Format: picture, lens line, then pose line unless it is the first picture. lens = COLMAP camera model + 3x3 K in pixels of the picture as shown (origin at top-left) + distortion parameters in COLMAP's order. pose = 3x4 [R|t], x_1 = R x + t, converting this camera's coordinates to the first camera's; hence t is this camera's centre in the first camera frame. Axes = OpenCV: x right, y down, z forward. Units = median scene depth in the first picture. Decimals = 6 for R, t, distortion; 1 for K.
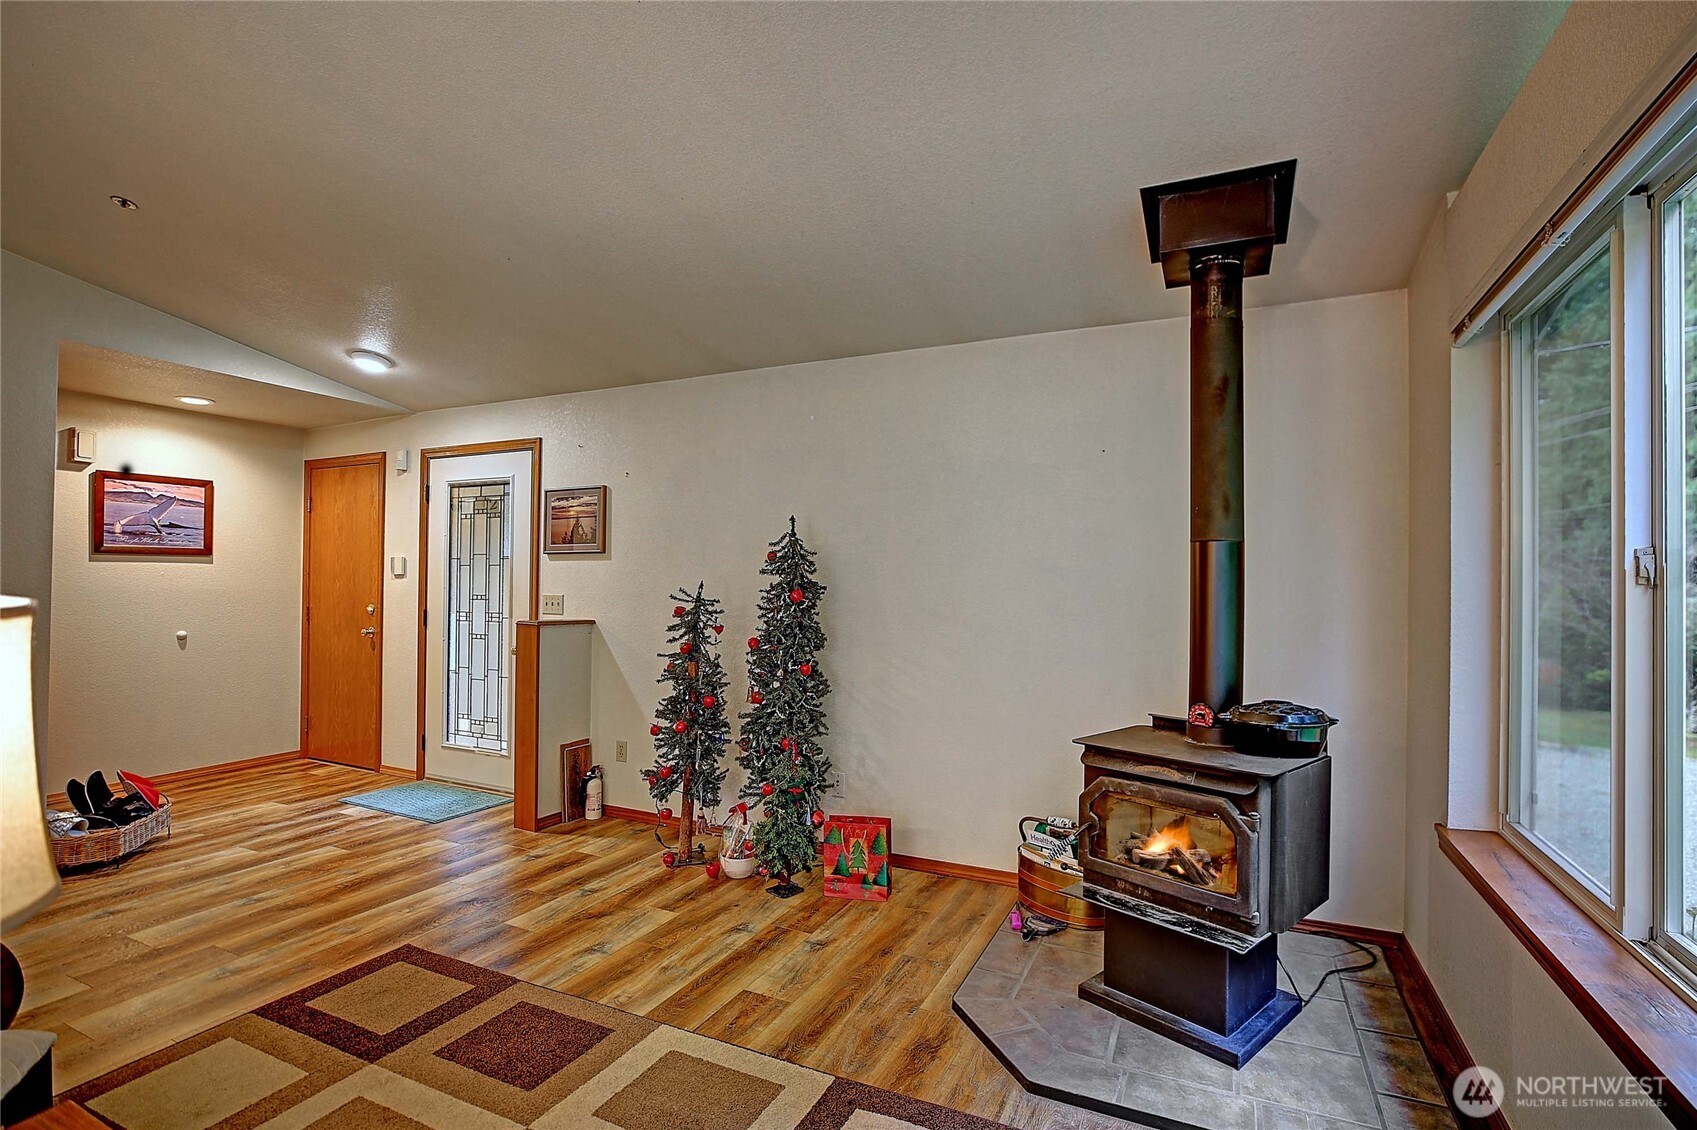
lens RADIAL K [[790.2, 0, 870.8], [0, 790.2, 564.0], [0, 0, 1]] dist [-0.027380, 0.011544]
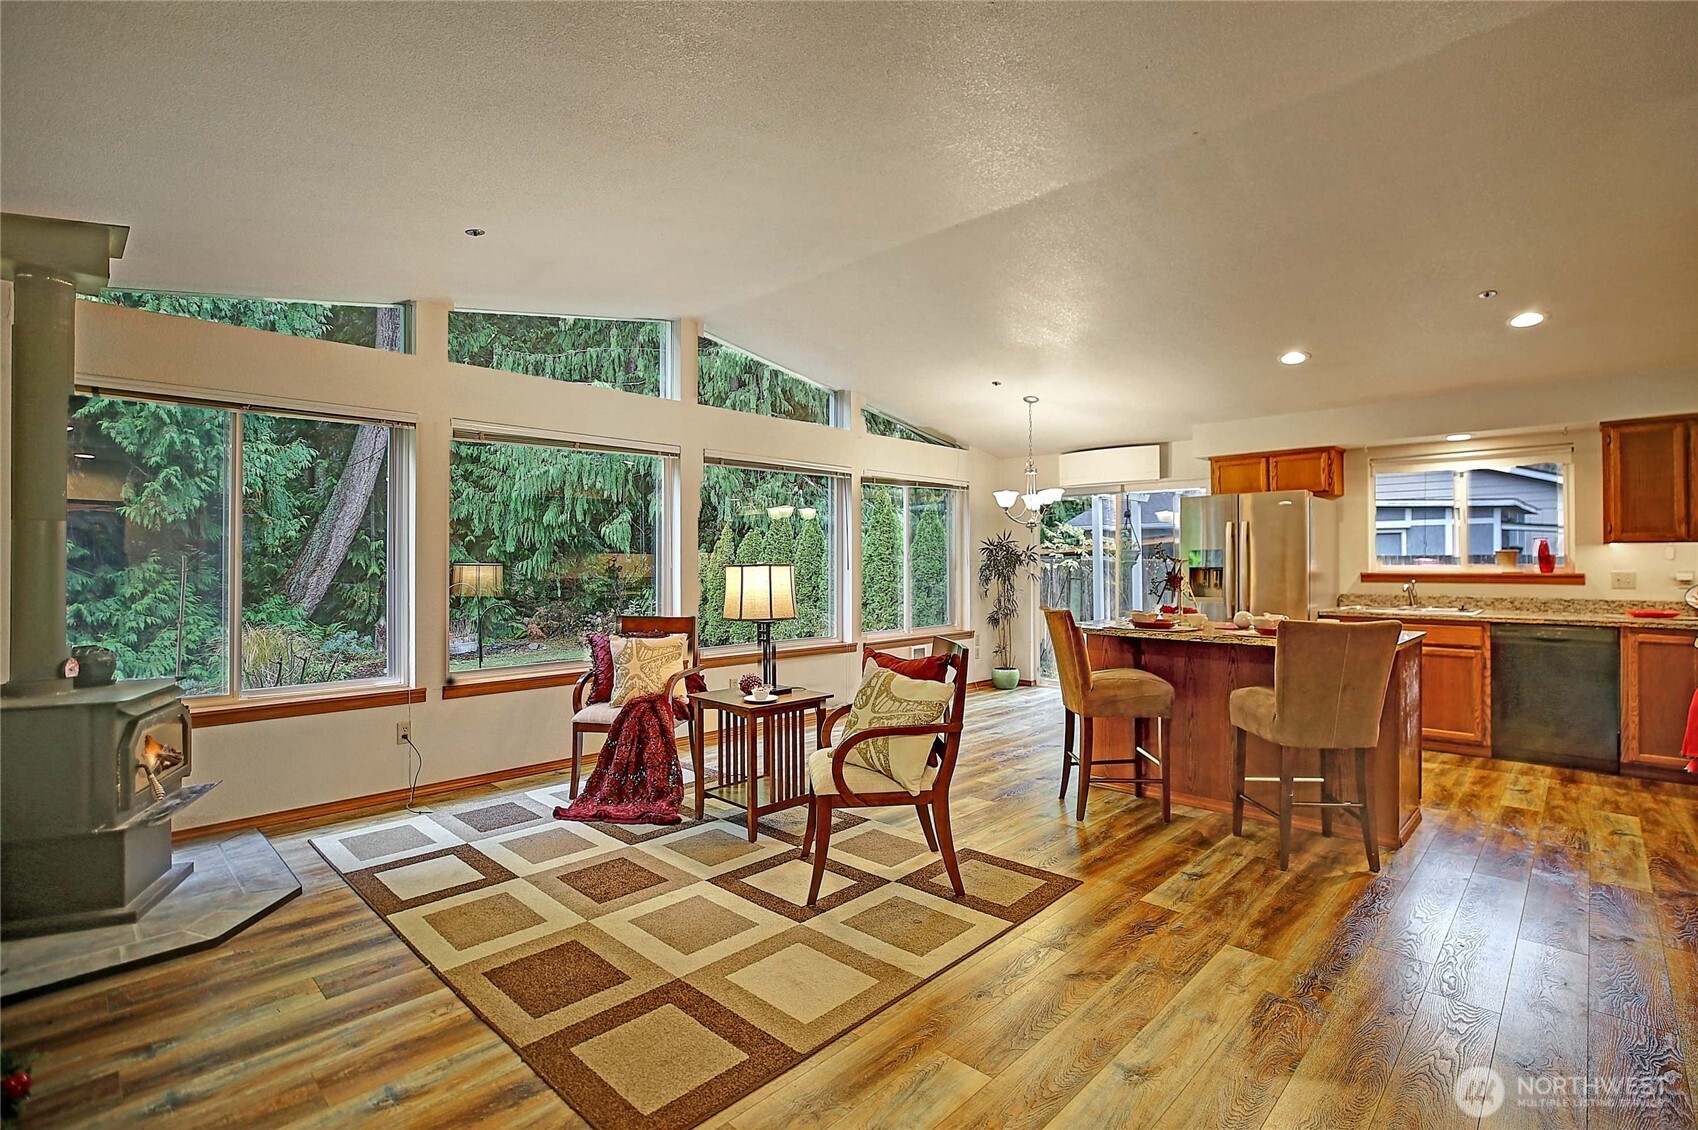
lens RADIAL K [[786.5, 0, 864.9], [0, 786.5, 558.1], [0, 0, 1]] dist [-0.038302, 0.014556]
pose [[-0.947017, -0.007455, 0.321097, -1.161330], [-0.014973, 0.999668, -0.020951, 0.035140], [-0.320834, -0.024649, -0.946815, 1.846250]]
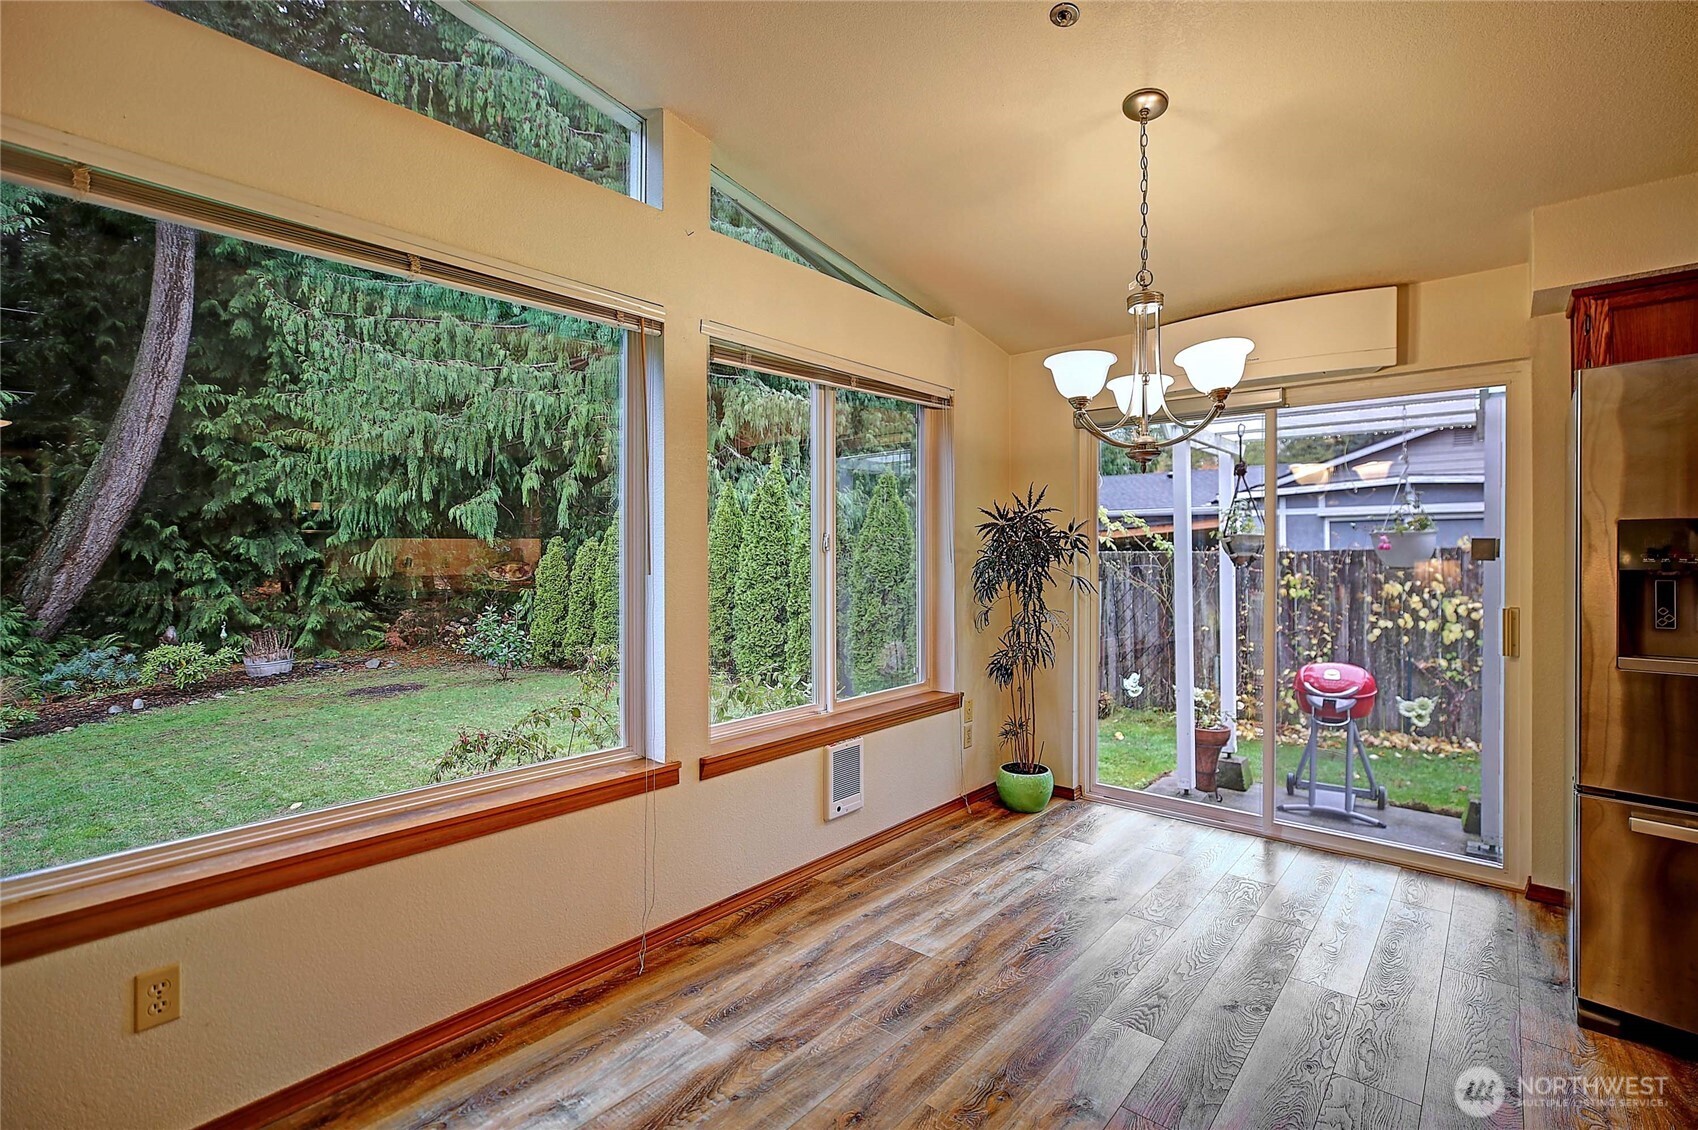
lens RADIAL K [[790.7, 0, 871.3], [0, 790.7, 564.0], [0, 0, 1]] dist [-0.027380, 0.011544]
pose [[-0.963133, -0.013323, 0.268694, -0.767139], [-0.015468, 0.999863, -0.005867, 0.007397], [-0.268579, -0.009807, -0.963208, 0.091376]]
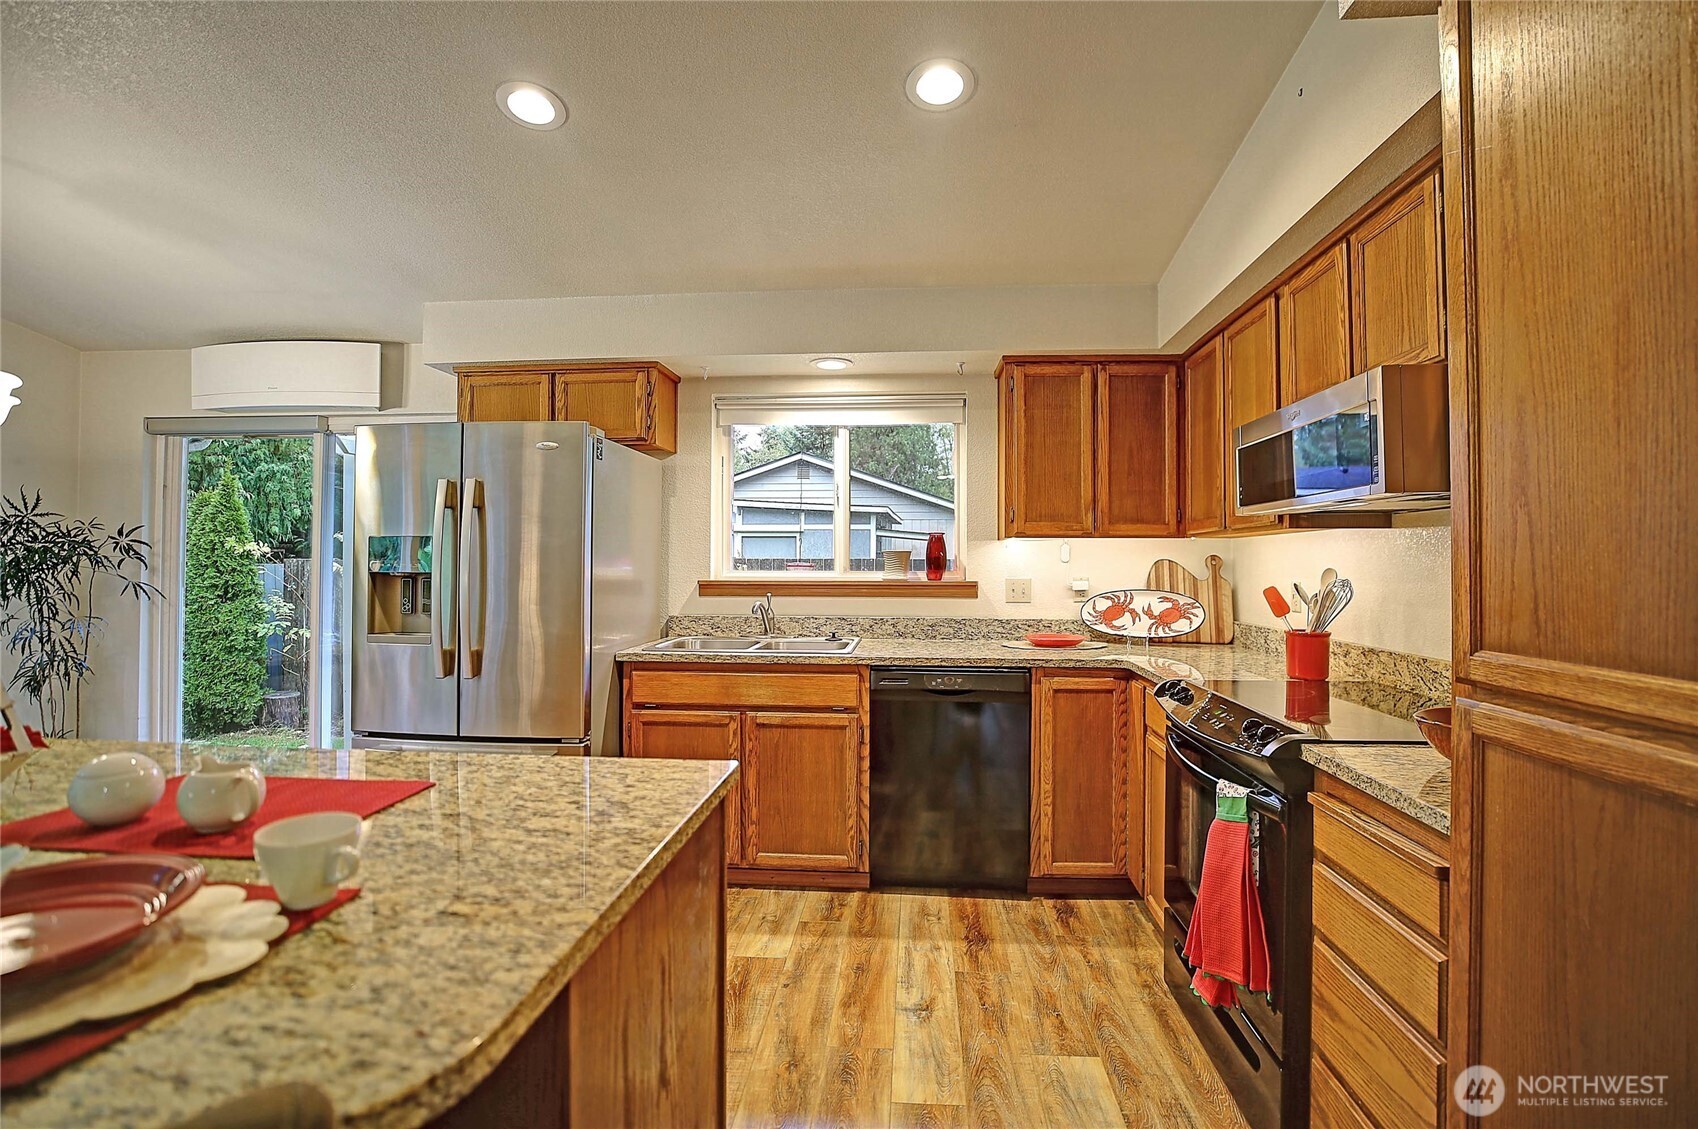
lens RADIAL K [[786.5, 0, 864.9], [0, 786.5, 557.6], [0, 0, 1]] dist [-0.038302, 0.014556]
pose [[-0.938786, -0.017752, -0.344043, -1.677374], [-0.006943, 0.999444, -0.032624, 0.006316], [0.344431, -0.028239, -0.938387, 0.434371]]
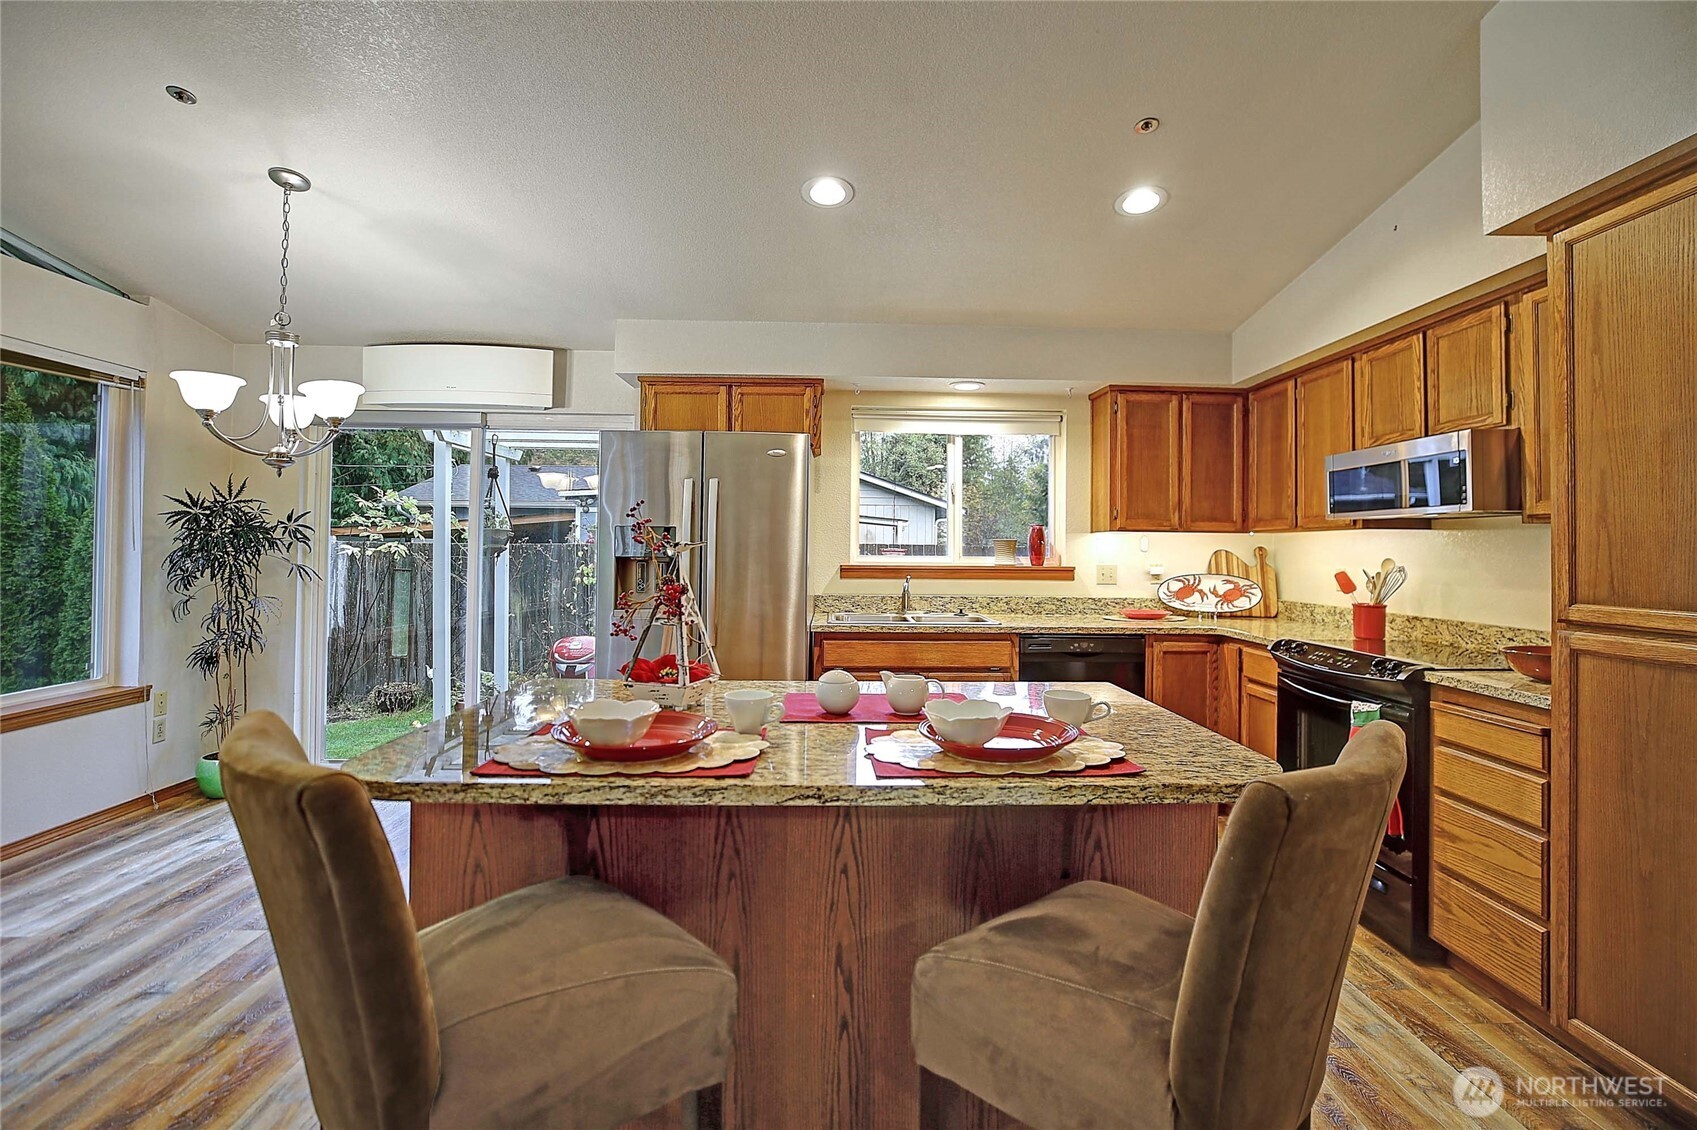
lens RADIAL K [[800.0, 0, 877.1], [0, 800.0, 542.3], [0, 0, 1]] dist [-0.029118, 0.011389]
pose [[-0.892845, -0.025878, -0.449619, -1.117099], [-0.011422, 0.999328, -0.034835, 0.014611], [0.450218, -0.025967, -0.892541, 0.554499]]
